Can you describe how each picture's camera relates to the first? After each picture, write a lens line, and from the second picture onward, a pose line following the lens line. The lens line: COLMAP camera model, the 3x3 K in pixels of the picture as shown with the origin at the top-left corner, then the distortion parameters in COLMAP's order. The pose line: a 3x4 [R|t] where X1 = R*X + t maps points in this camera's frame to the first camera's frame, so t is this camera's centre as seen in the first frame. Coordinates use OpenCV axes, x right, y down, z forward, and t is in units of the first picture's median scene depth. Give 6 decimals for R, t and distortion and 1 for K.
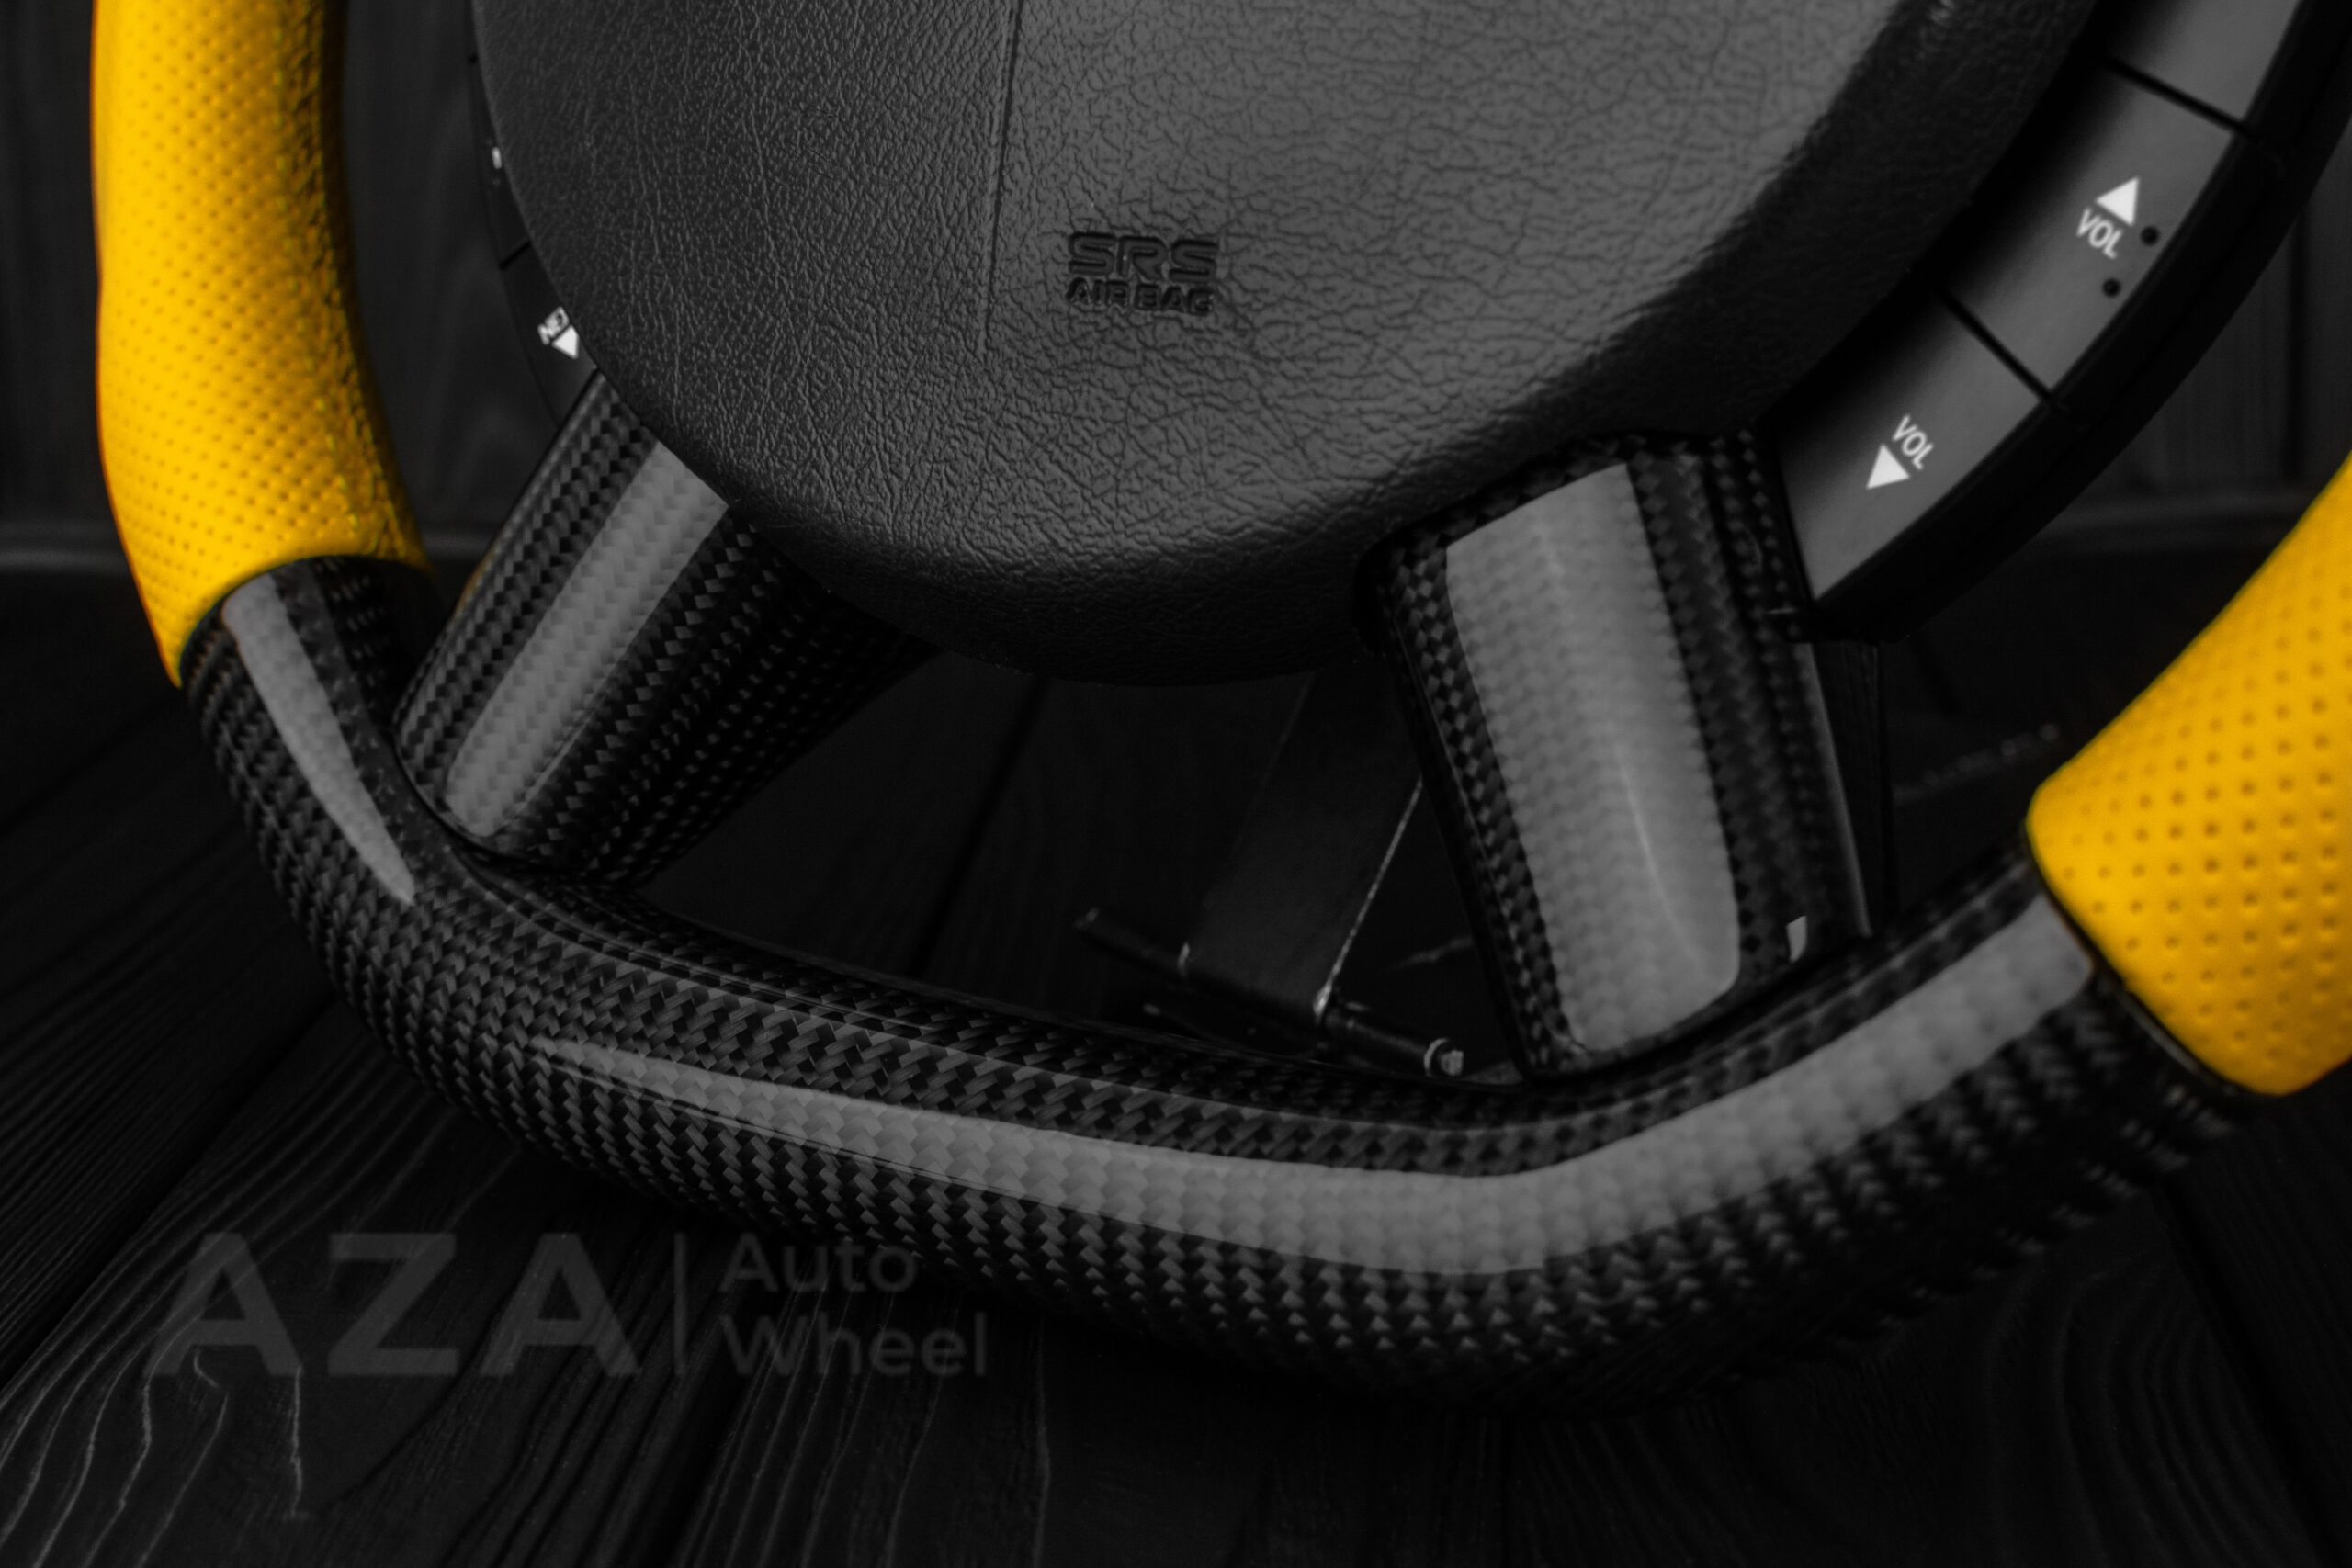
lens RADIAL K [[3796.0, 0, 1172.1], [0, 3796.0, 778.5], [0, 0, 1]] dist [-0.228347, 0.180996]
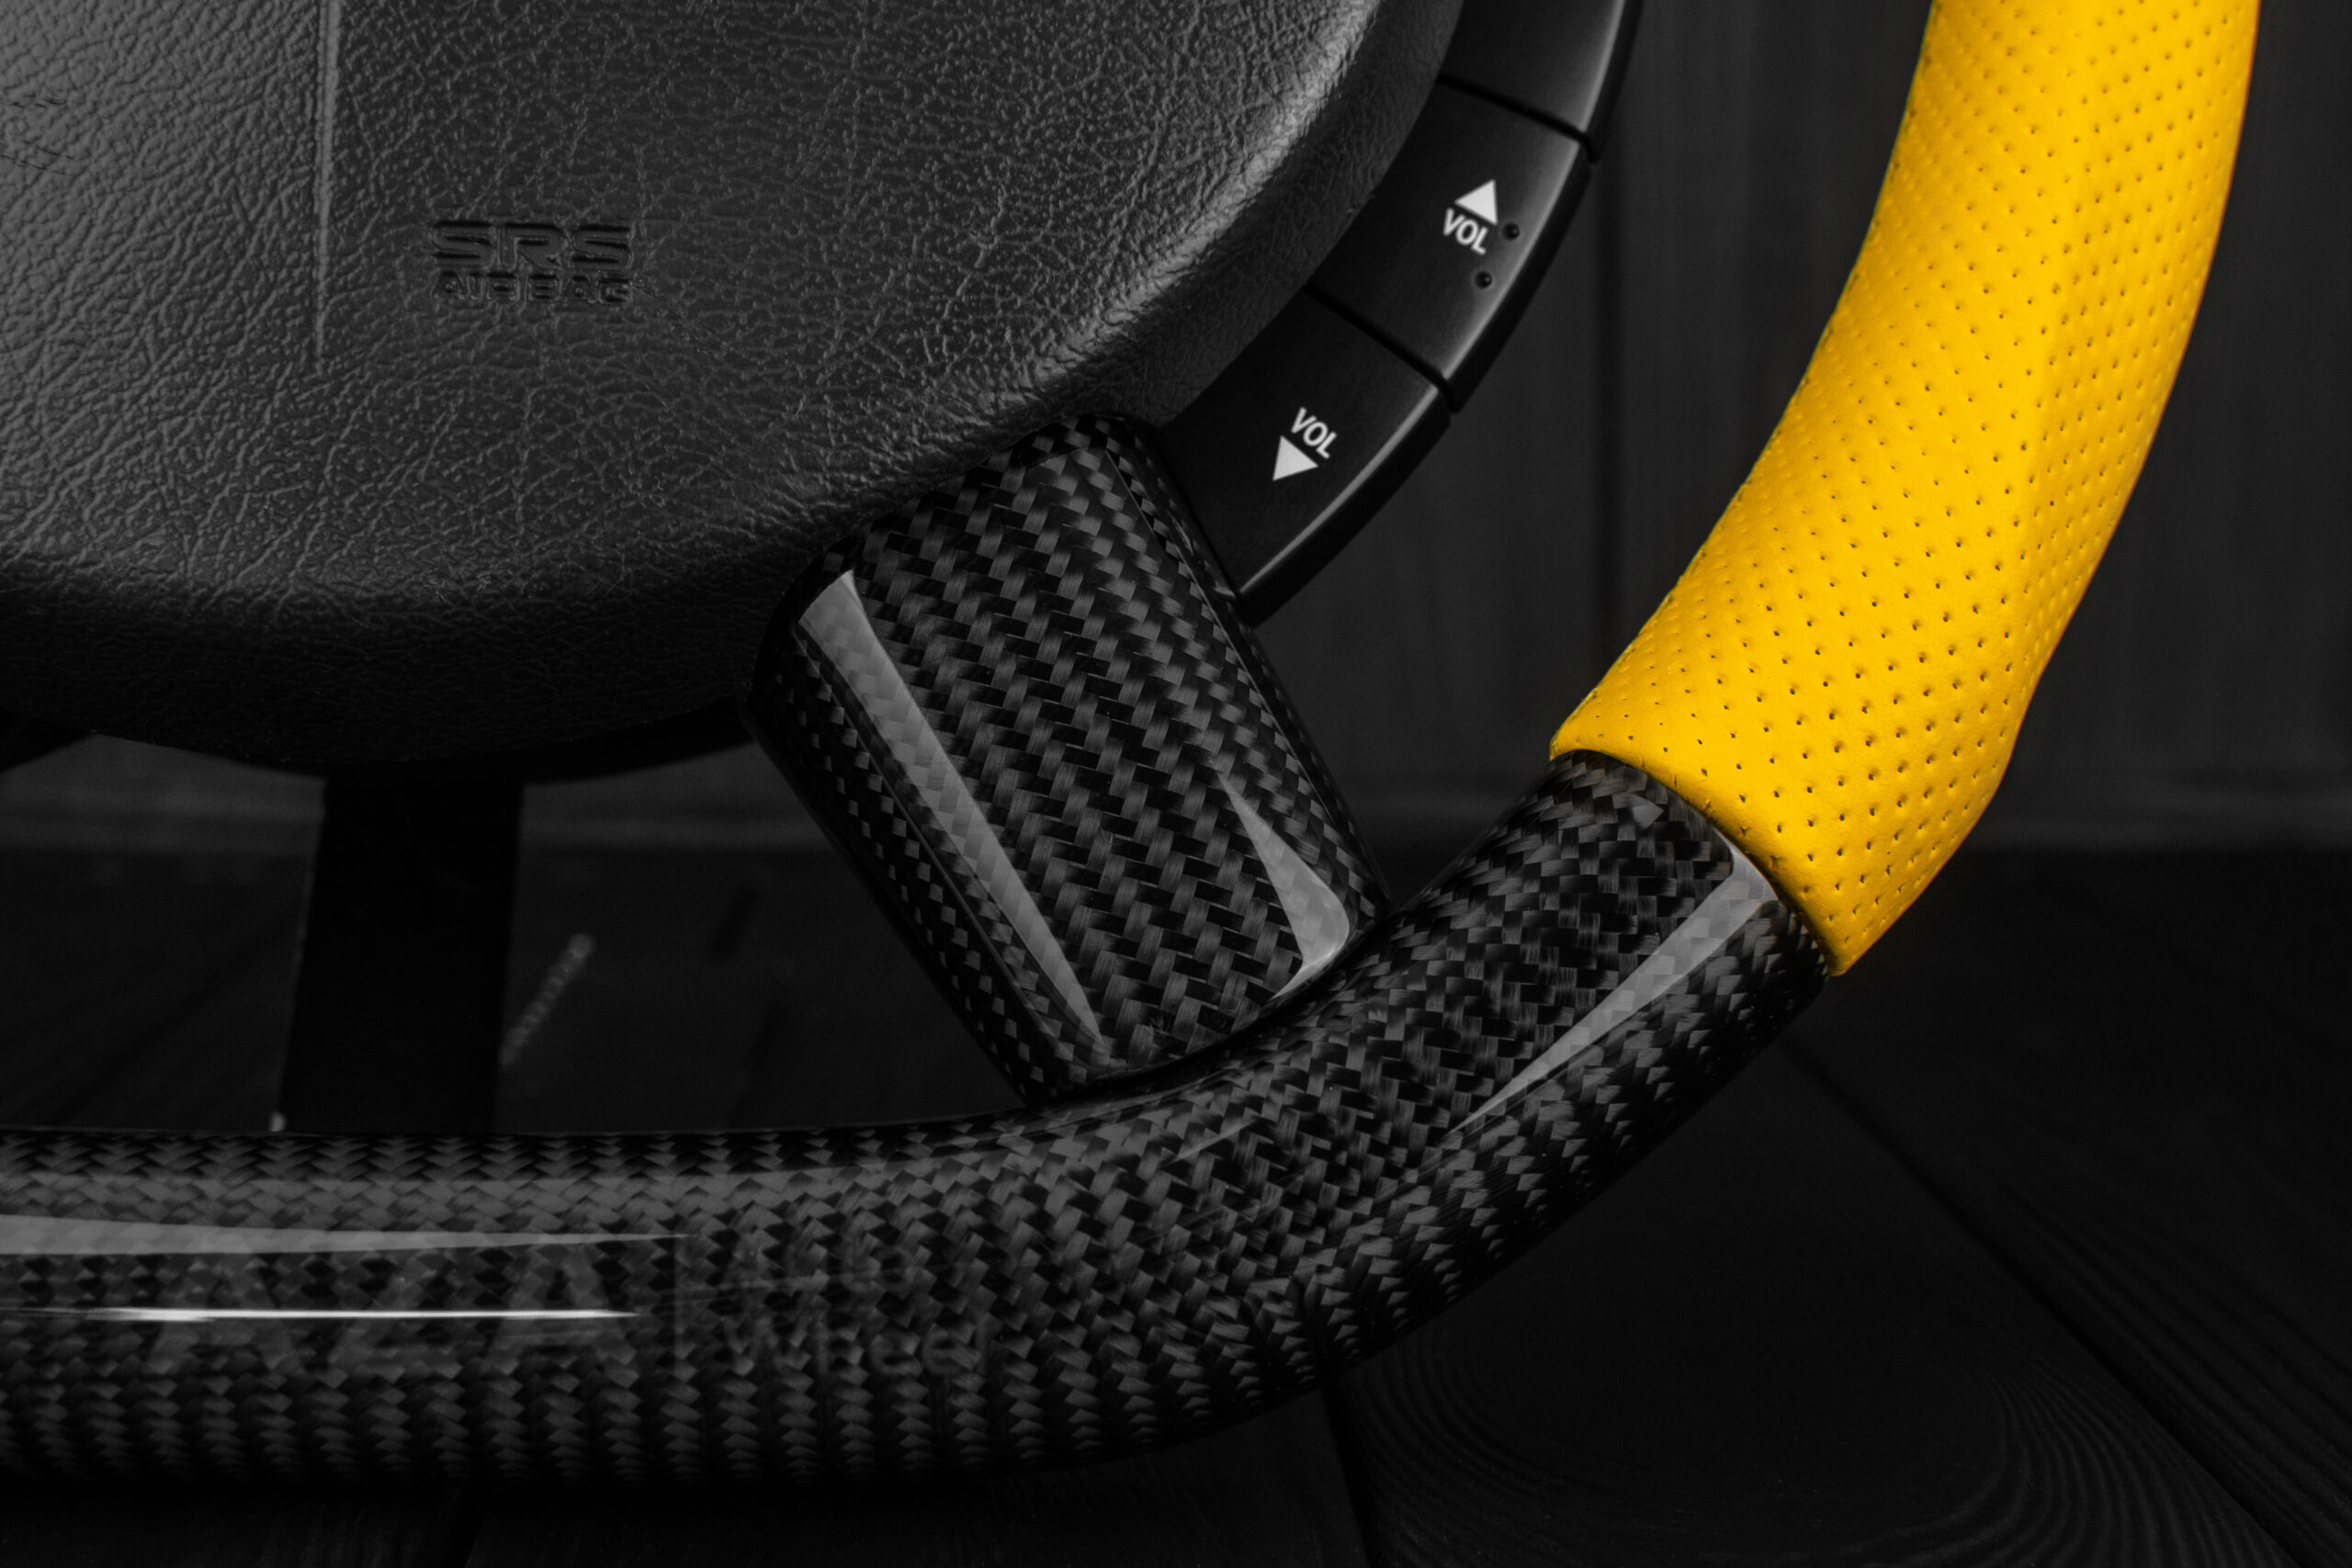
lens RADIAL K [[3796.0, 0, 1172.1], [0, 3796.0, 778.5], [0, 0, 1]] dist [-0.228347, 0.180996]
pose [[0.760160, -0.031510, 0.648972, -0.383956], [0.128287, 0.986439, -0.102371, 0.079072], [-0.636946, 0.161073, 0.753894, 0.201333]]
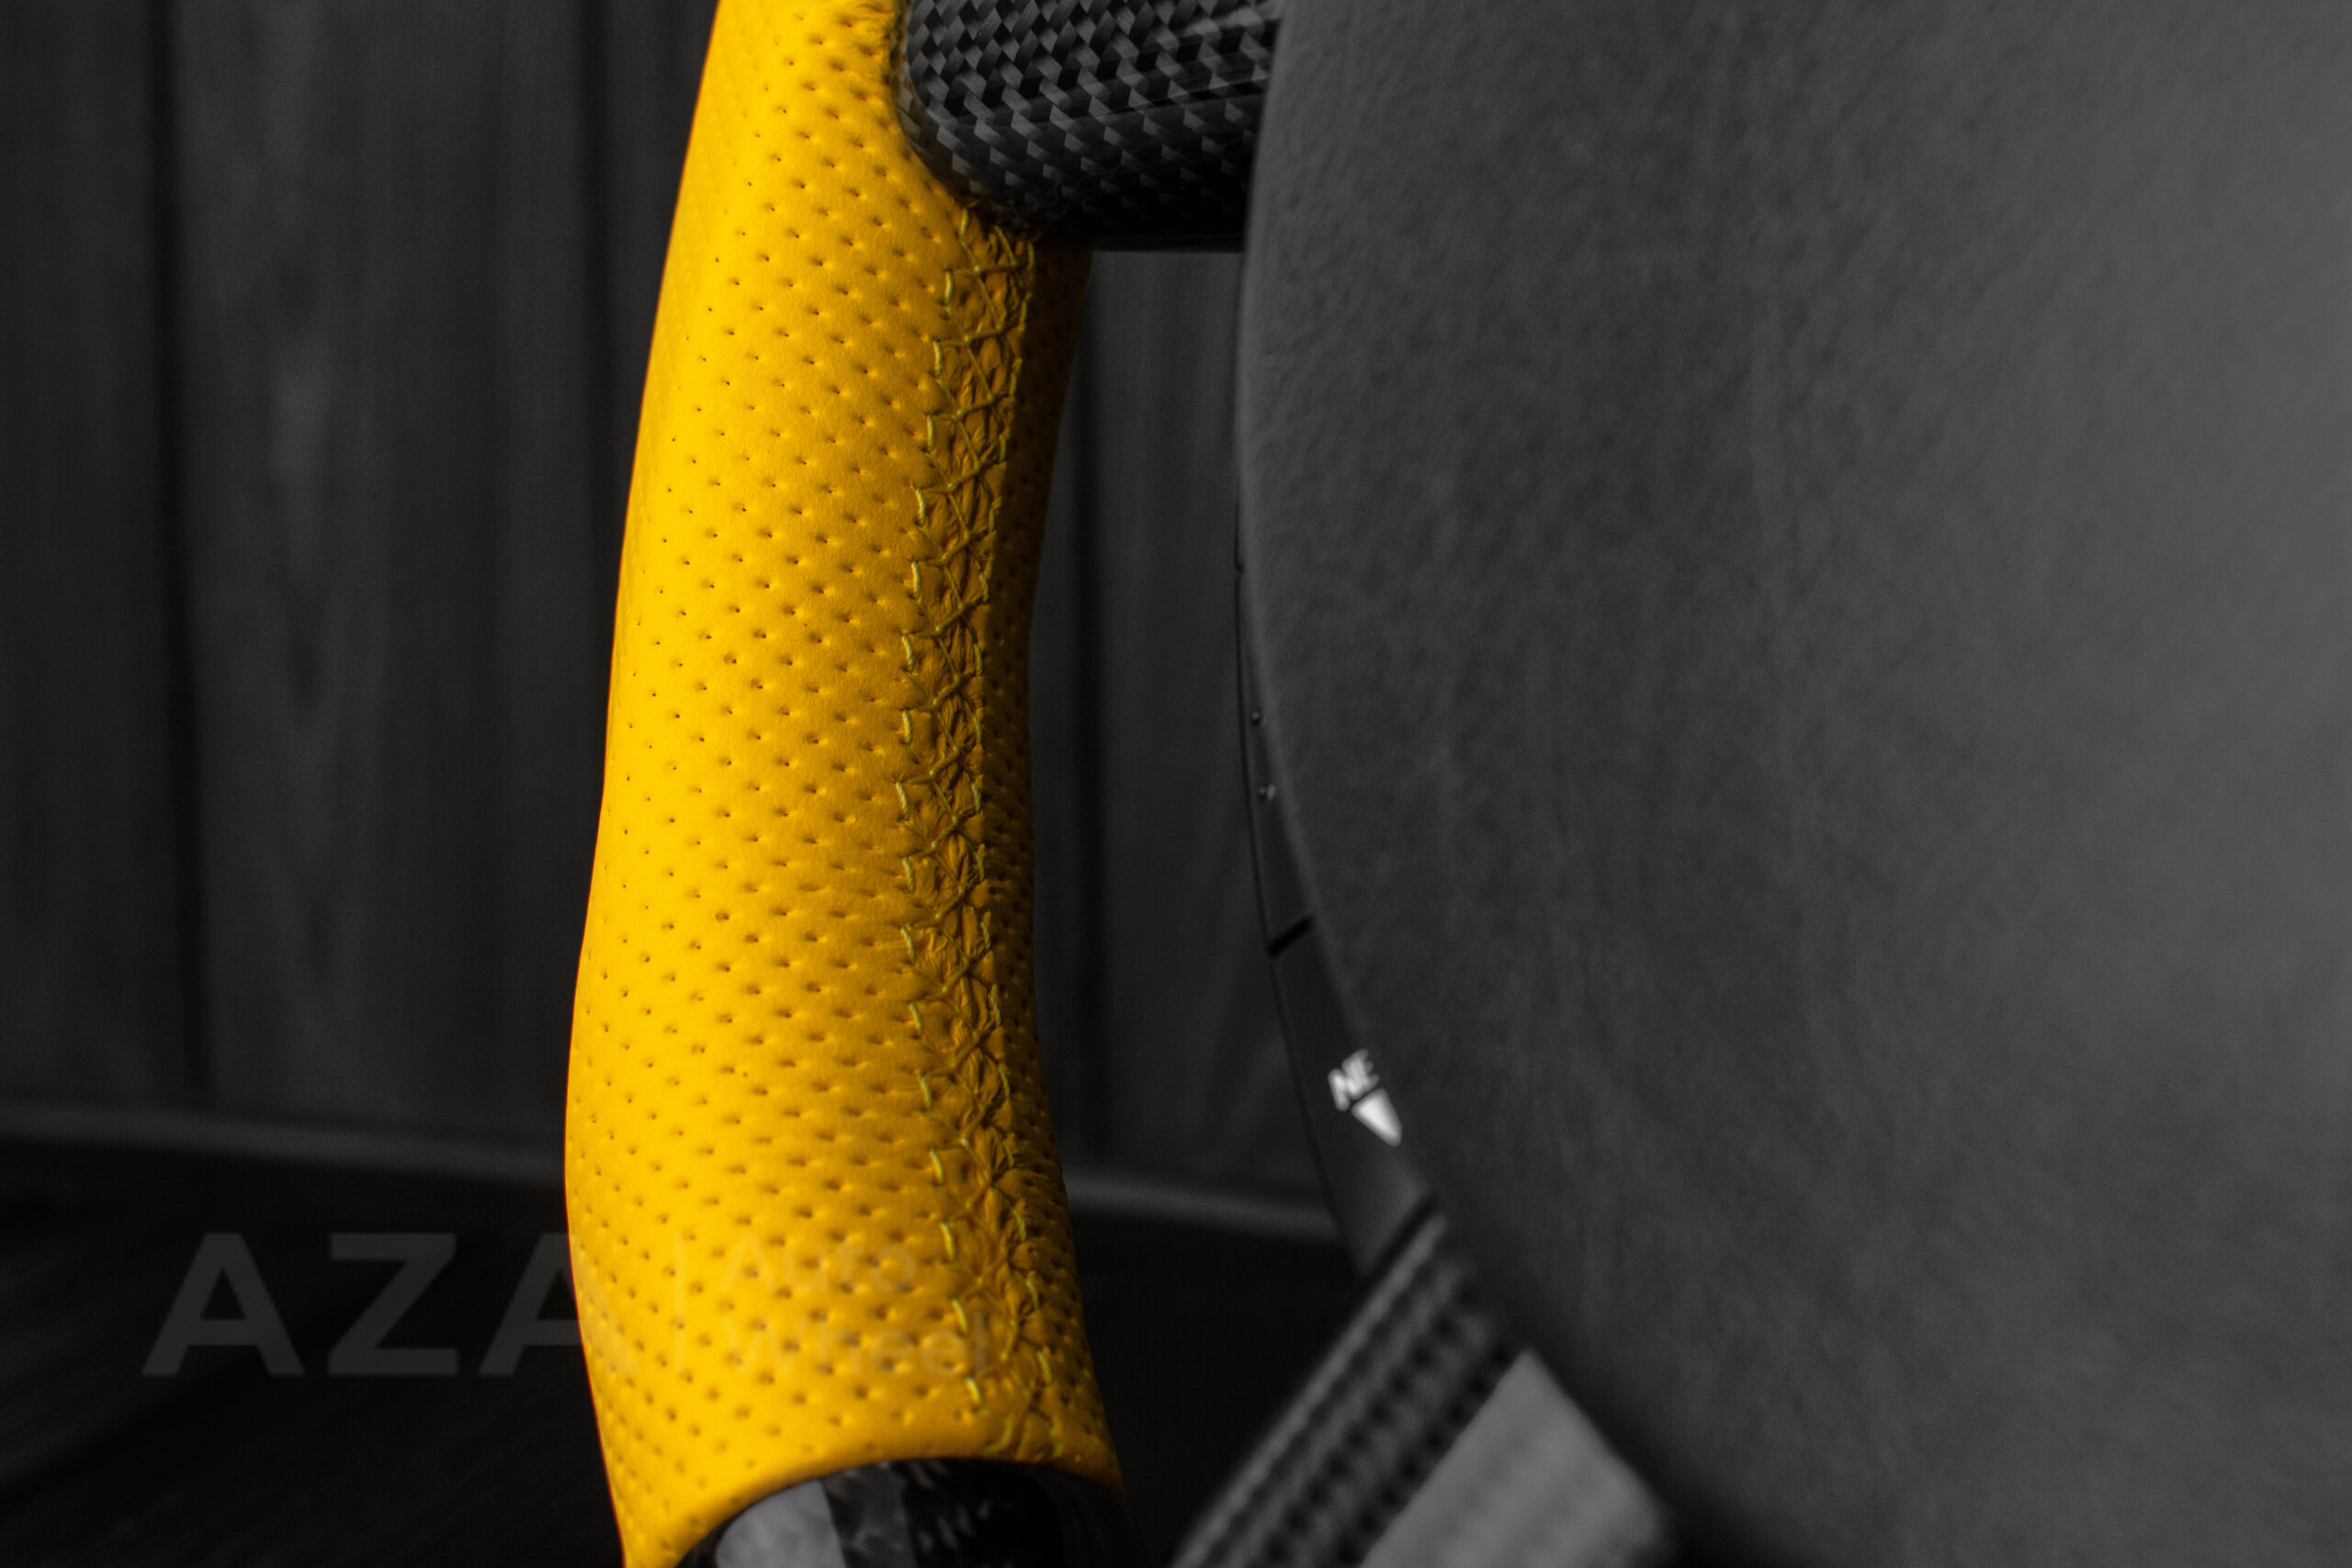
lens RADIAL K [[3796.0, 0, 1172.1], [0, 3796.0, 778.5], [0, 0, 1]] dist [-0.228347, 0.180996]
pose [[0.973615, 0.046320, -0.223449, -0.071715], [-0.073344, 0.990747, -0.114200, -0.098140], [0.216091, 0.127575, 0.968003, 0.466909]]
